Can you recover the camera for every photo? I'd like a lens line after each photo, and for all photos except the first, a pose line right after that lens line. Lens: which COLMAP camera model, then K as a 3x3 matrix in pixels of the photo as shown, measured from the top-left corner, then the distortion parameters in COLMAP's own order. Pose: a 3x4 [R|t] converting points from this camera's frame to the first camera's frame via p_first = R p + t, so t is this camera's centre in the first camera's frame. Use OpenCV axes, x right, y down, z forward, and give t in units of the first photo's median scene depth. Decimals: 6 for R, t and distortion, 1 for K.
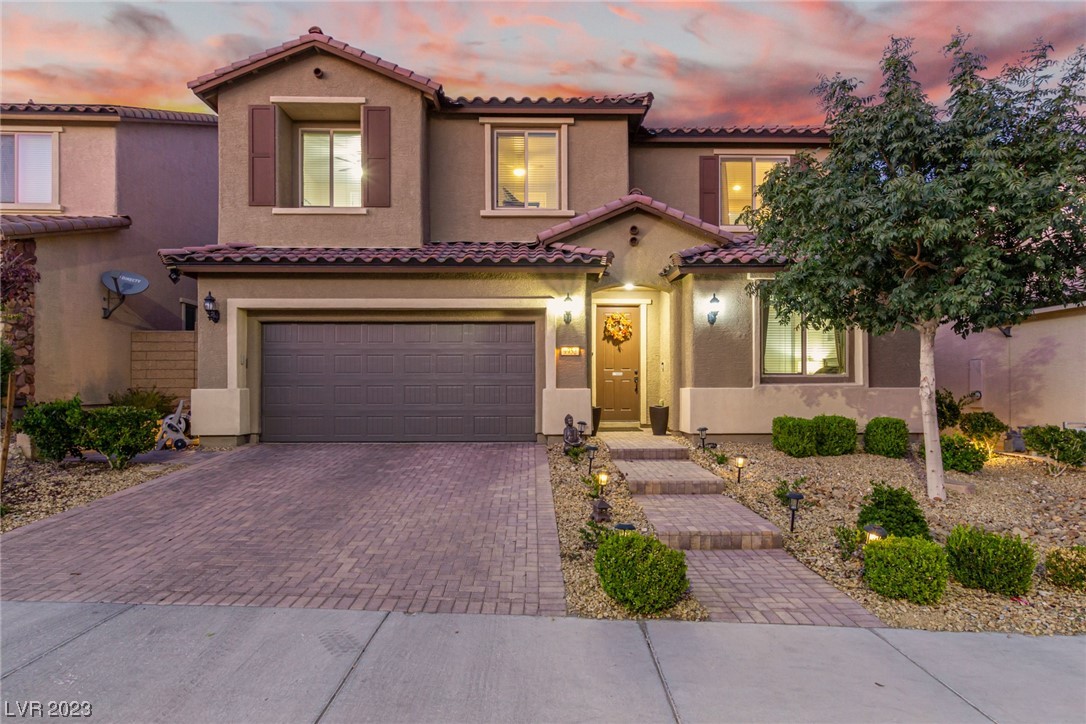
lens RADIAL K [[591.8, 0, 542.9], [0, 591.8, 369.2], [0, 0, 1]] dist [0.004432, 0.001280]
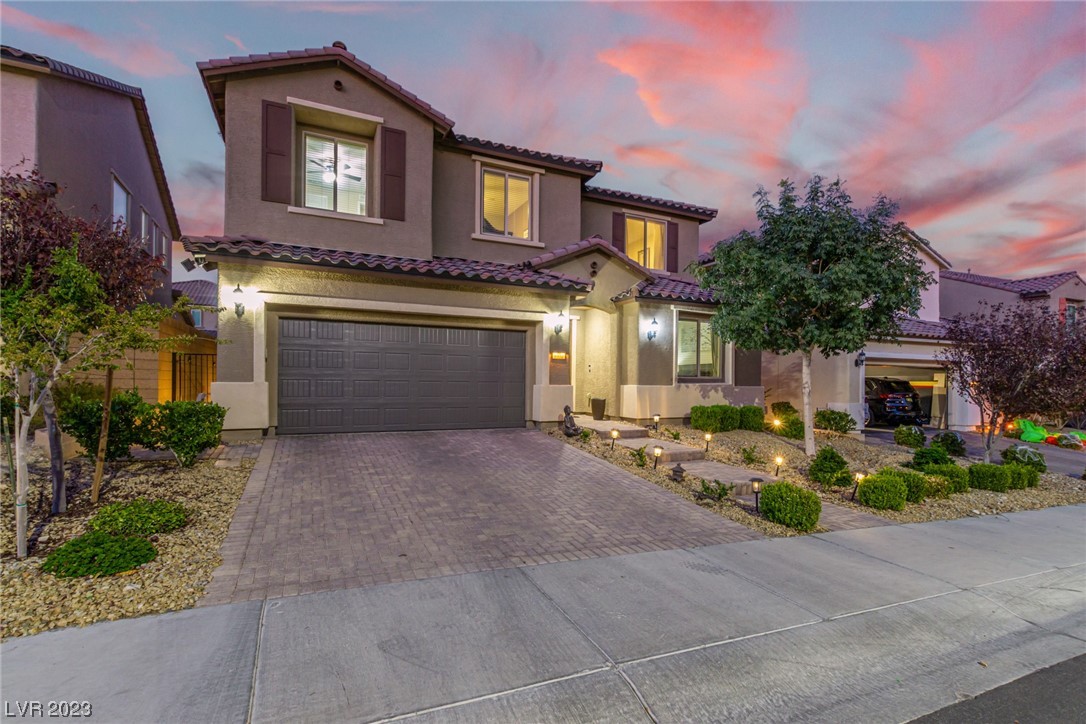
lens RADIAL K [[507.6, 0, 543.3], [0, 507.6, 365.5], [0, 0, 1]] dist [0.007494, -0.001098]
pose [[0.911953, 0.024375, 0.409569, -0.410346], [-0.024268, 0.999691, -0.005459, -0.002851], [-0.409575, -0.004962, 0.912263, 0.017211]]
